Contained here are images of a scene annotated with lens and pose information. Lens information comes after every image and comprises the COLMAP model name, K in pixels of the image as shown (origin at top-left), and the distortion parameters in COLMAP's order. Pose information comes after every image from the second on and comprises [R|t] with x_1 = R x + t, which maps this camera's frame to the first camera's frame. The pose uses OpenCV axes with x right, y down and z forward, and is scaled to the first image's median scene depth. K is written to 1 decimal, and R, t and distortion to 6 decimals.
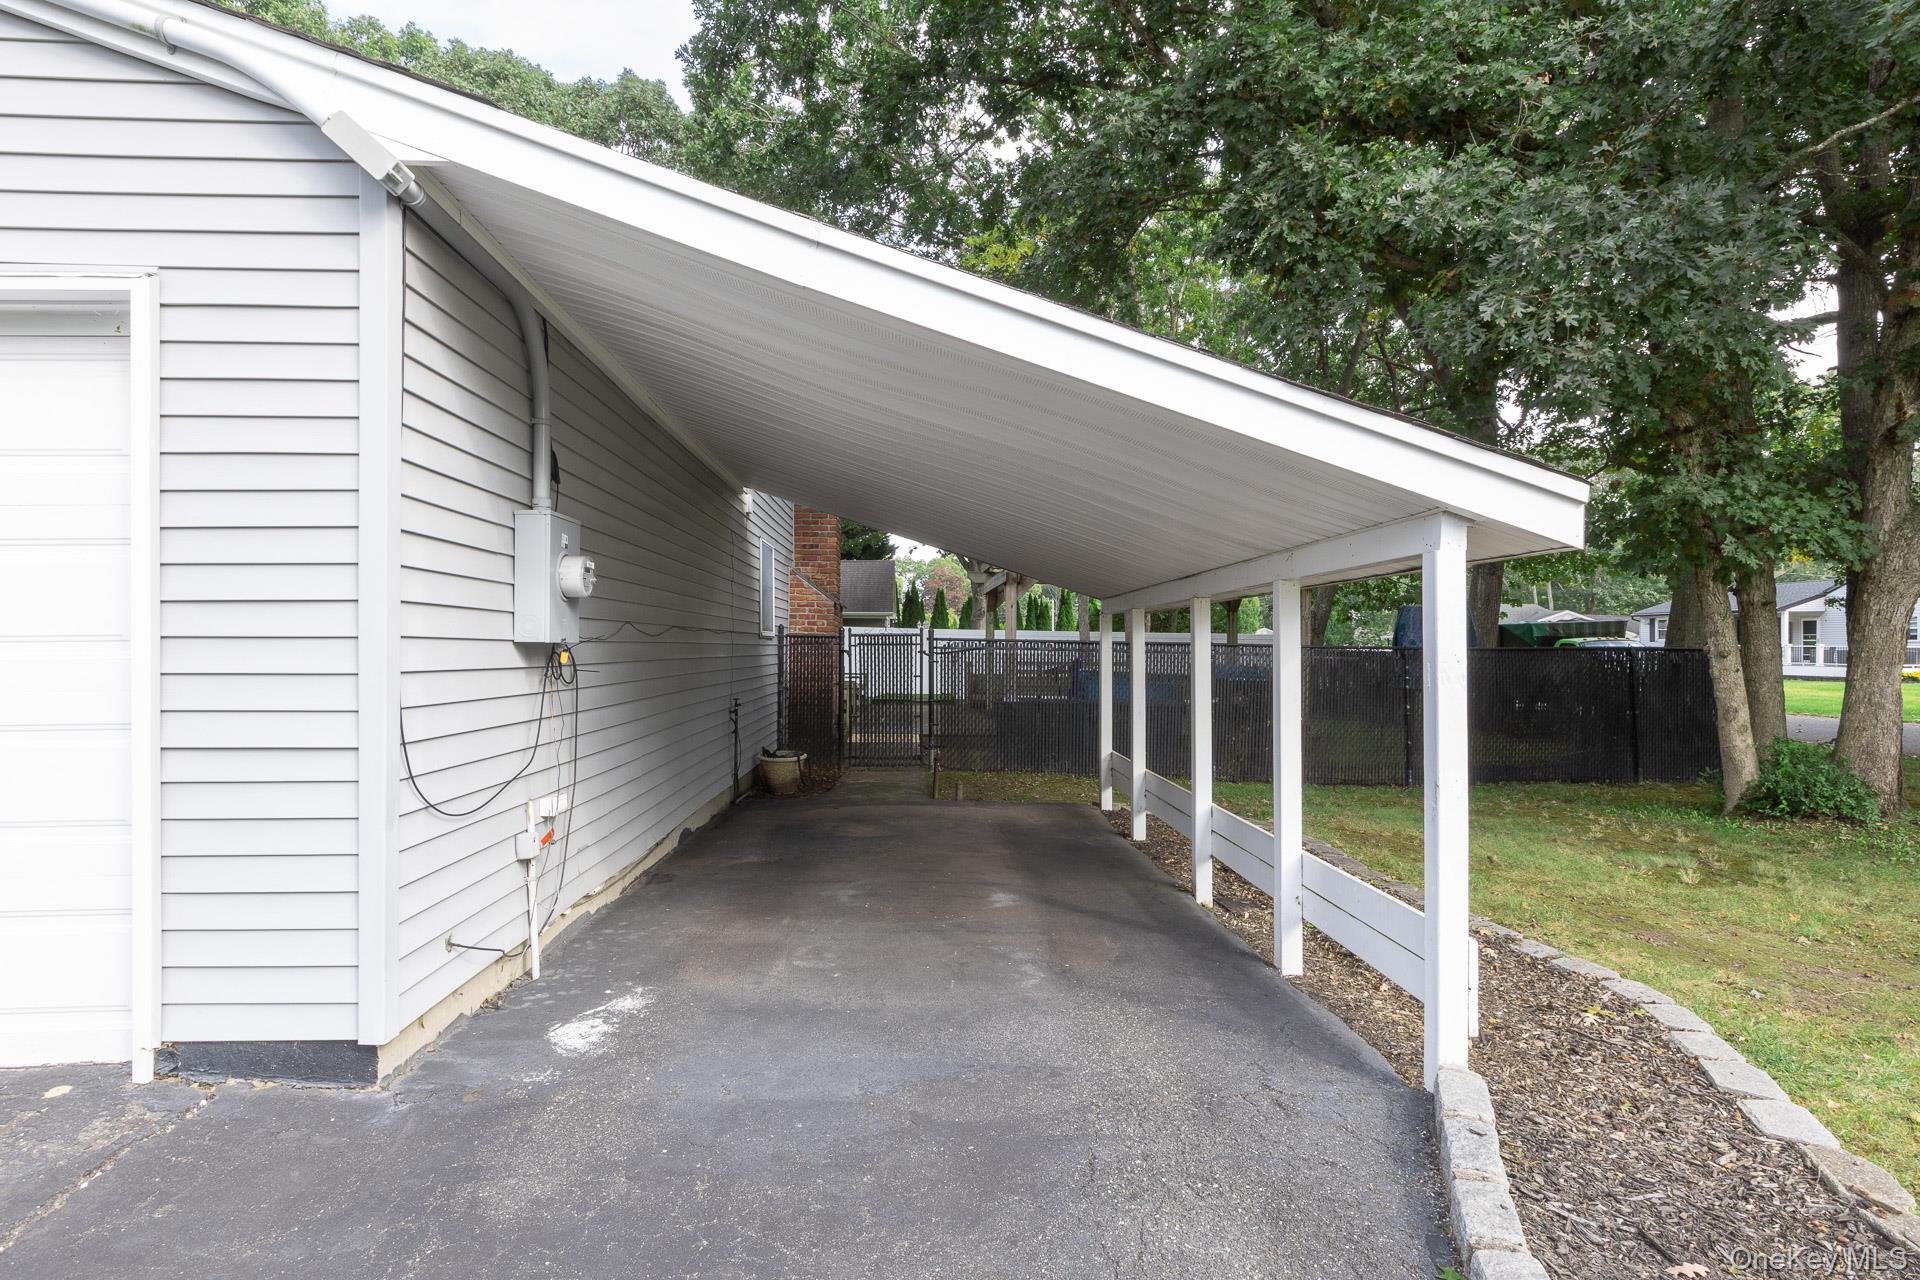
lens RADIAL K [[1020.1, 0, 963.6], [0, 1020.1, 639.9], [0, 0, 1]] dist [0.004159, 0.000331]
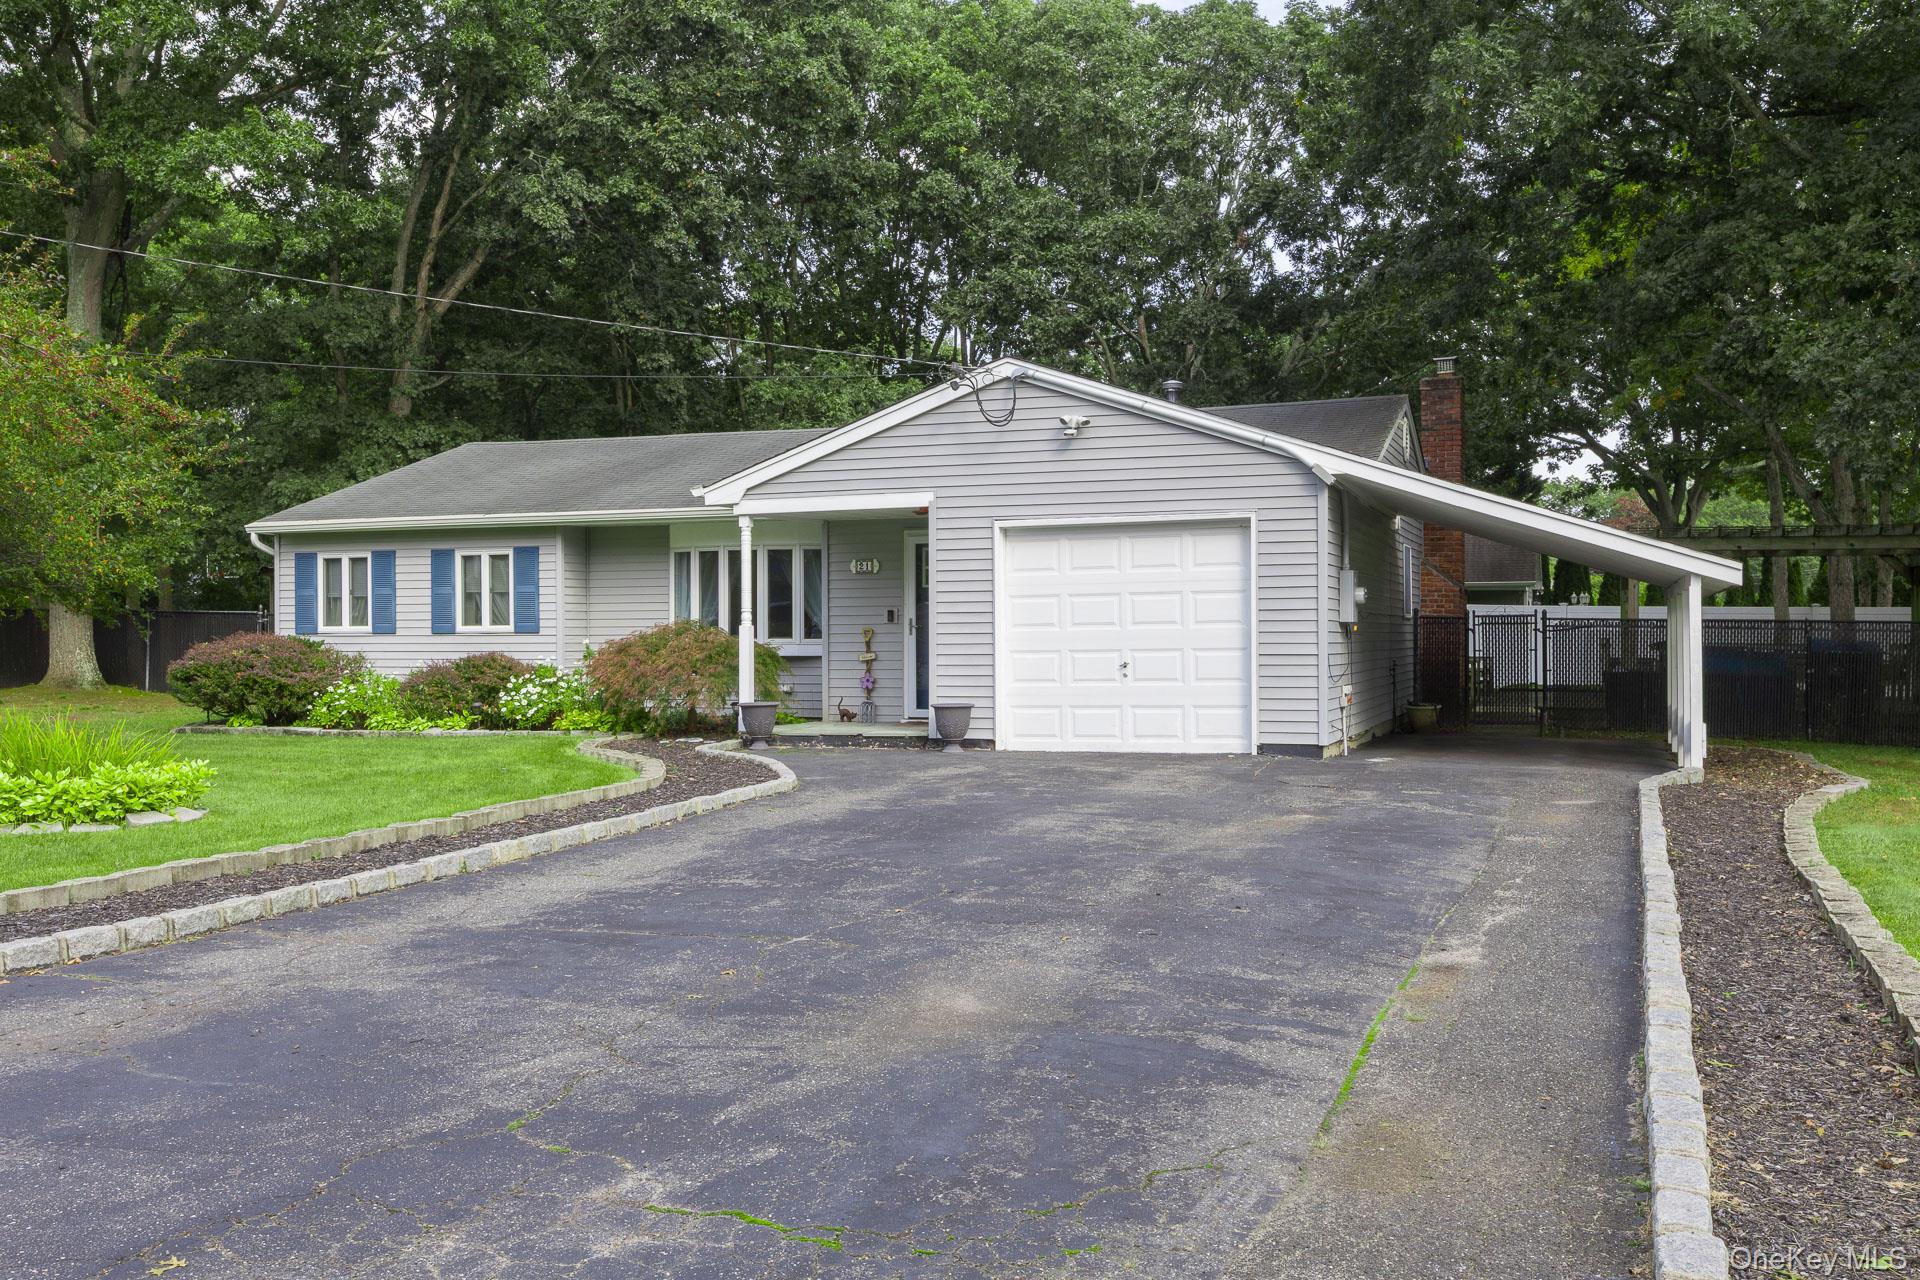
lens RADIAL K [[1677.5, 0, 970.8], [0, 1677.5, 633.7], [0, 0, 1]] dist [-0.012814, -0.003647]
pose [[0.920160, -0.003764, -0.391523, 0.121105], [0.006691, 0.999959, 0.006111, -0.000124], [0.391484, -0.008243, 0.920148, -1.094027]]
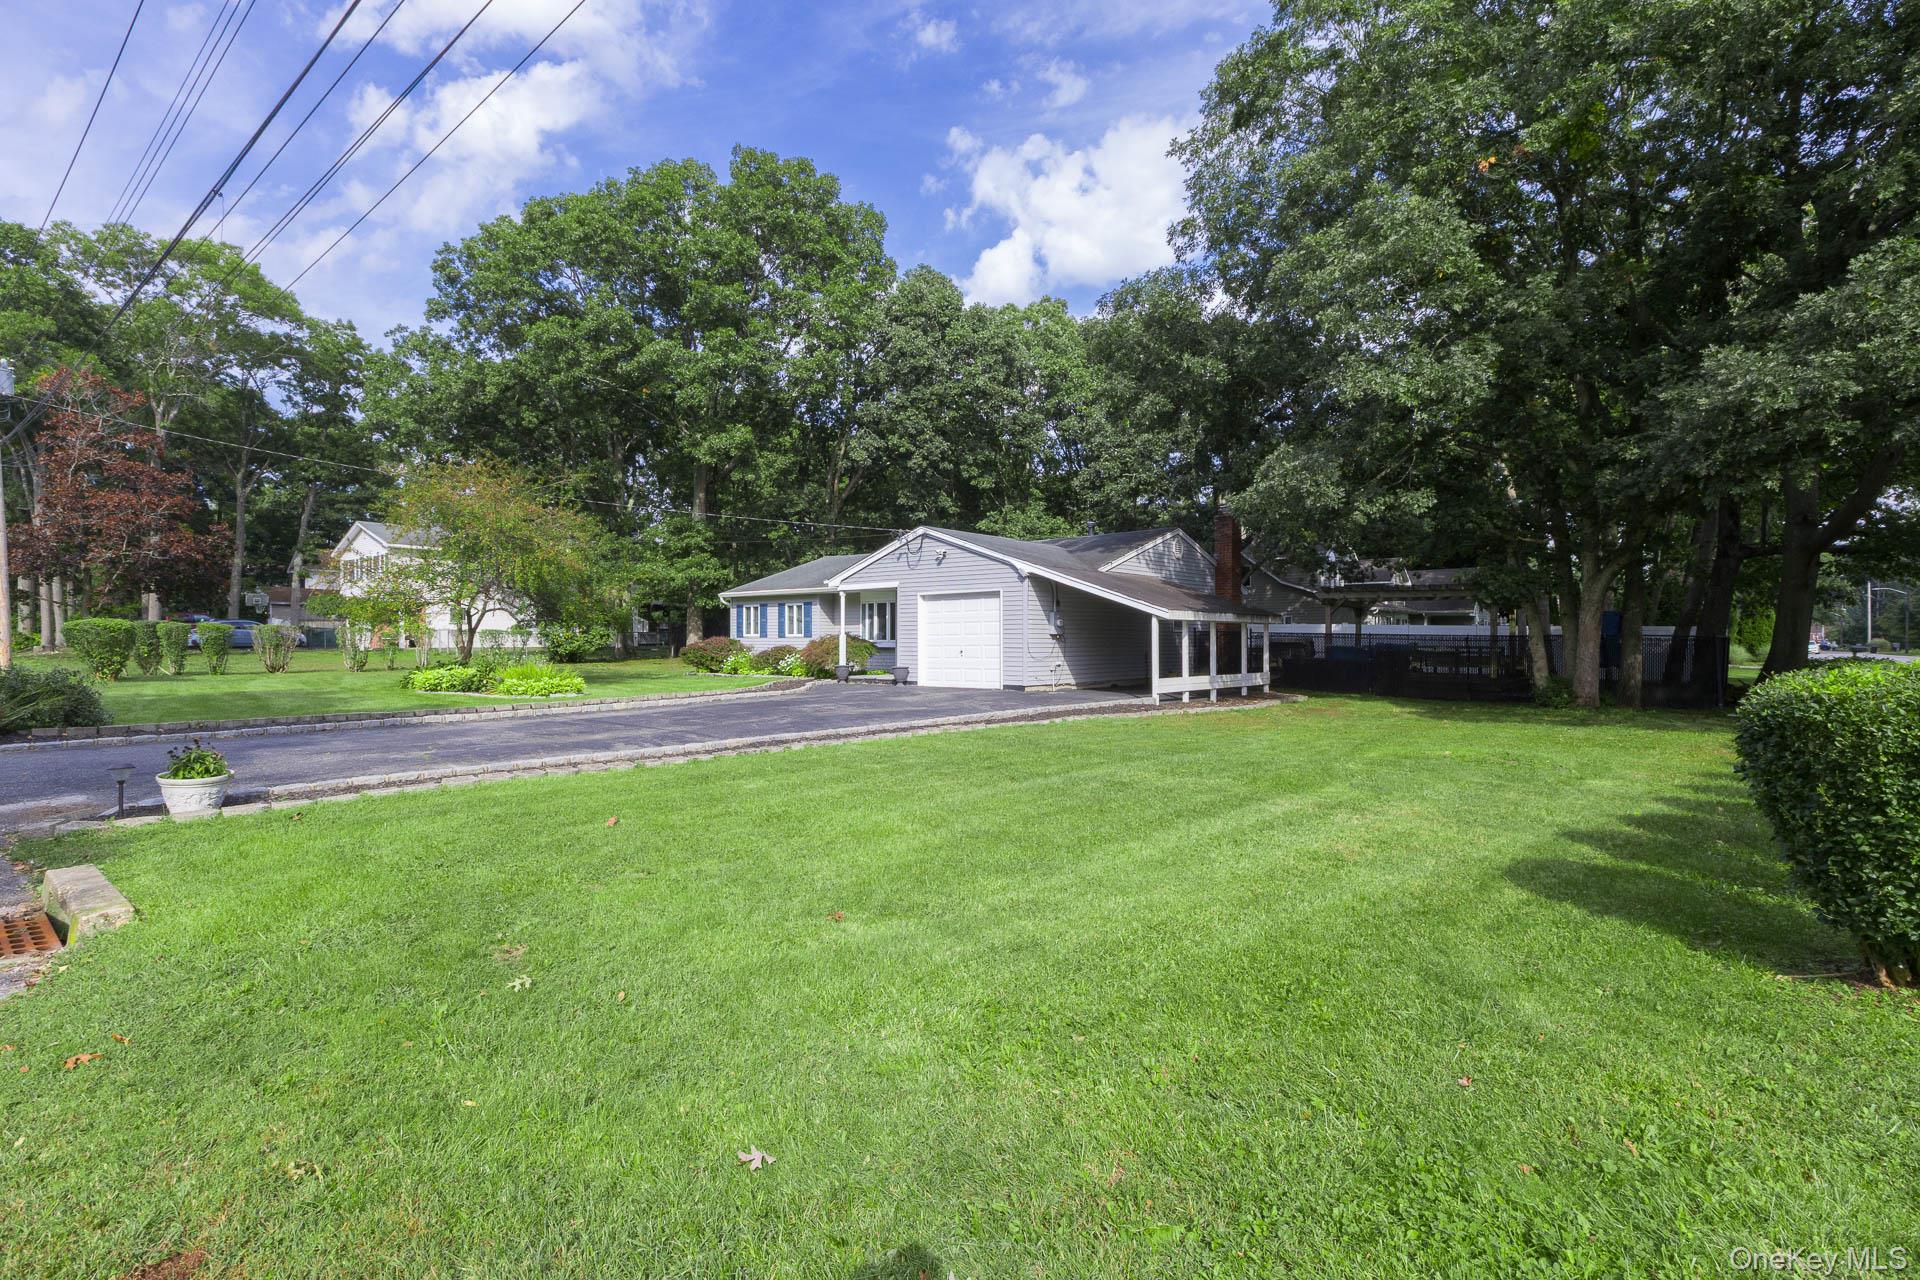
lens RADIAL K [[912.8, 0, 957.6], [0, 912.8, 643.8], [0, 0, 1]] dist [0.000251, 0.000000]
pose [[0.726605, 0.005573, -0.687032, 0.962592], [0.003251, 0.999928, 0.011549, -0.001905], [0.687047, -0.010625, 0.726535, -1.105456]]
